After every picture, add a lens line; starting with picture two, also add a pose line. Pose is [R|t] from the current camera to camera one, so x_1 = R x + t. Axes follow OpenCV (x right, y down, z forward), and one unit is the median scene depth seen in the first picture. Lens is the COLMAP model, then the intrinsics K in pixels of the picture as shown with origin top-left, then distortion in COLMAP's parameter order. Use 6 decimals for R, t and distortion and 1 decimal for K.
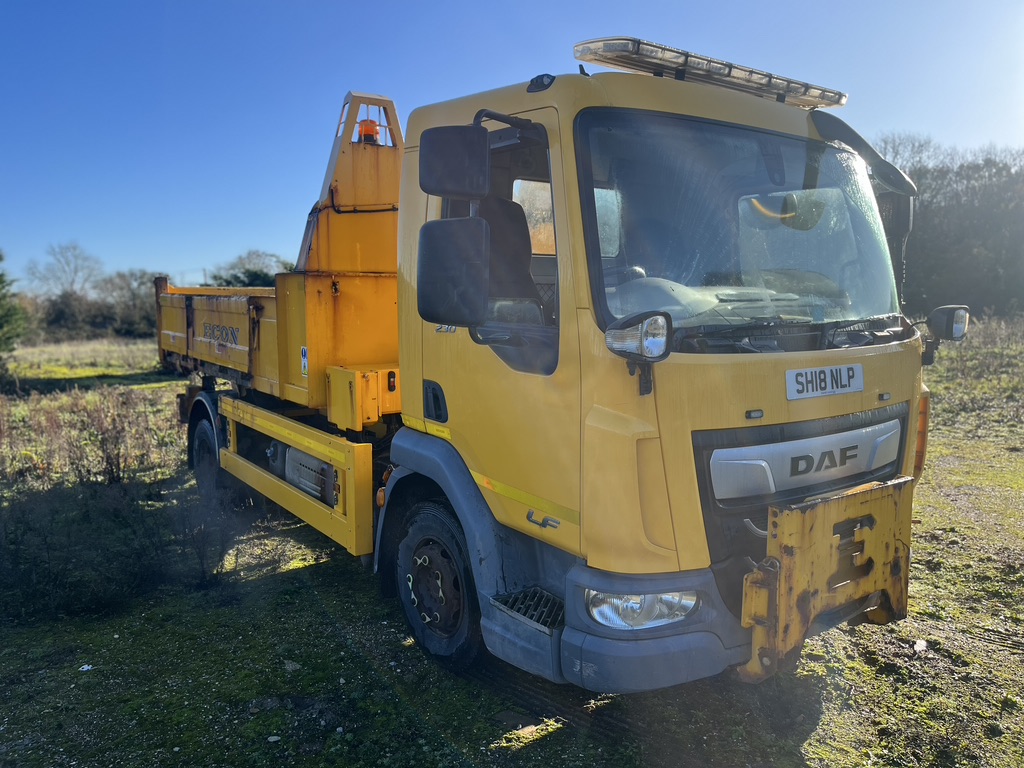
lens RADIAL K [[780.7, 0, 508.3], [0, 780.7, 392.6], [0, 0, 1]] dist [0.024633, -0.027499]
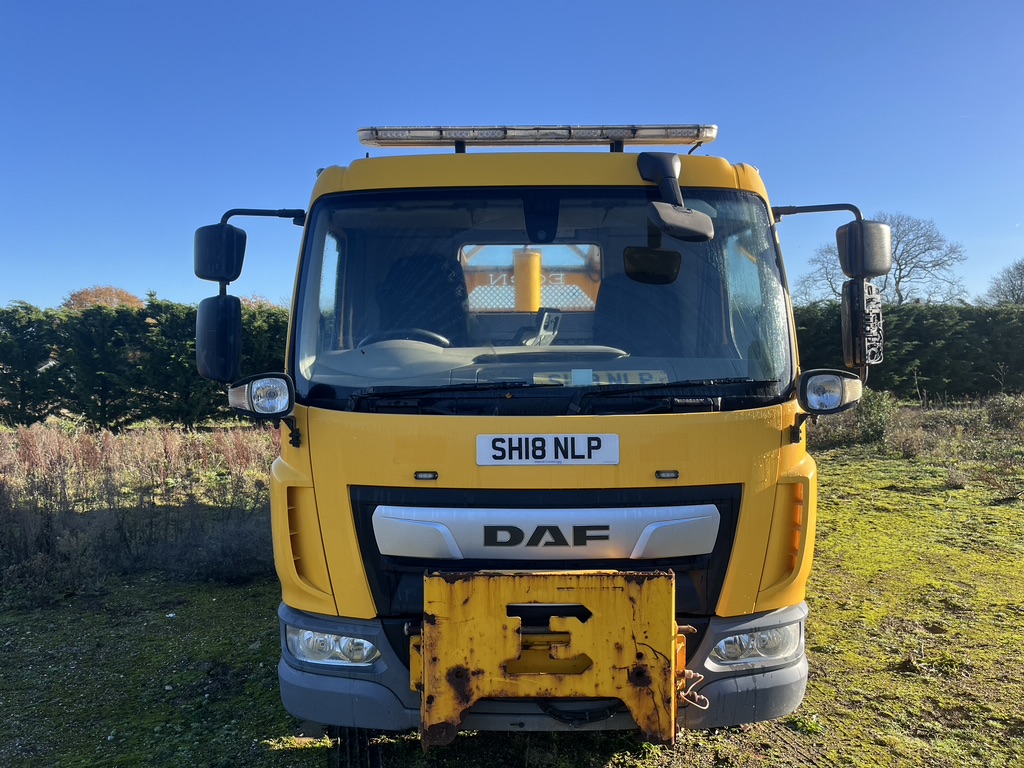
lens RADIAL K [[780.7, 0, 505.7], [0, 780.7, 381.0], [0, 0, 1]] dist [0.024633, -0.027499]
pose [[0.813887, 0.026673, -0.580410, 0.907147], [-0.063001, 0.997107, -0.042521, -0.053518], [0.577597, 0.071173, 0.813213, 0.216349]]
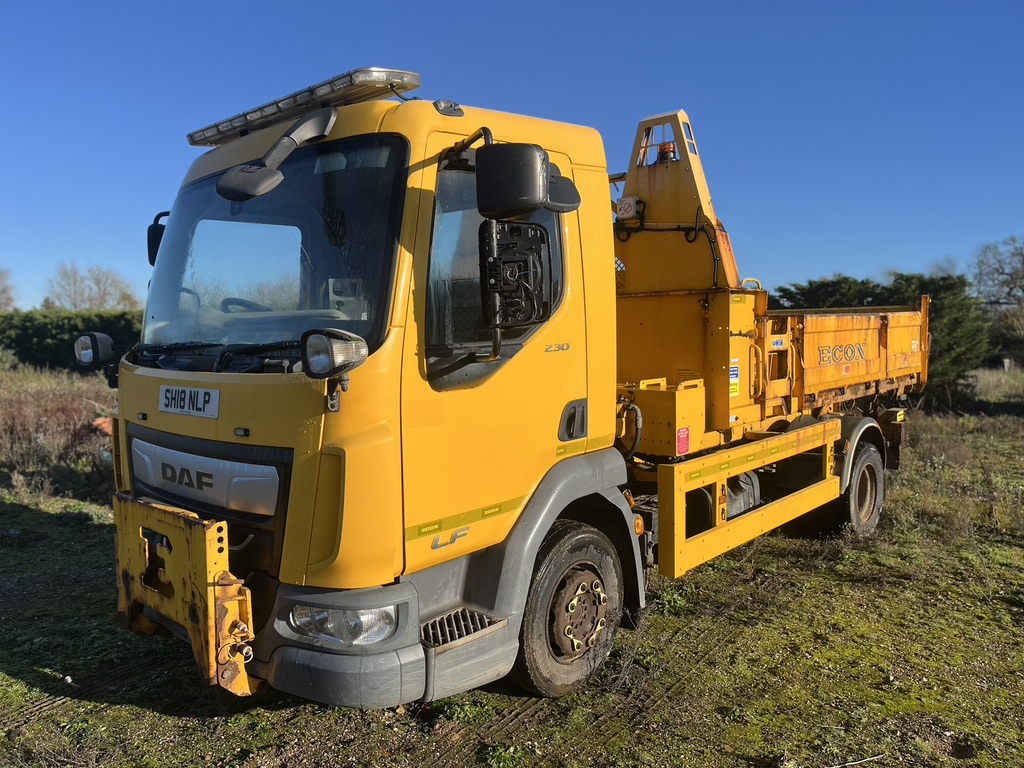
lens RADIAL K [[780.7, 0, 502.4], [0, 780.7, 384.1], [0, 0, 1]] dist [0.024633, -0.027499]
pose [[0.196314, 0.067812, -0.978193, 1.524696], [-0.097585, 0.994004, 0.049324, -0.131134], [0.975673, 0.085774, 0.201754, 1.207973]]
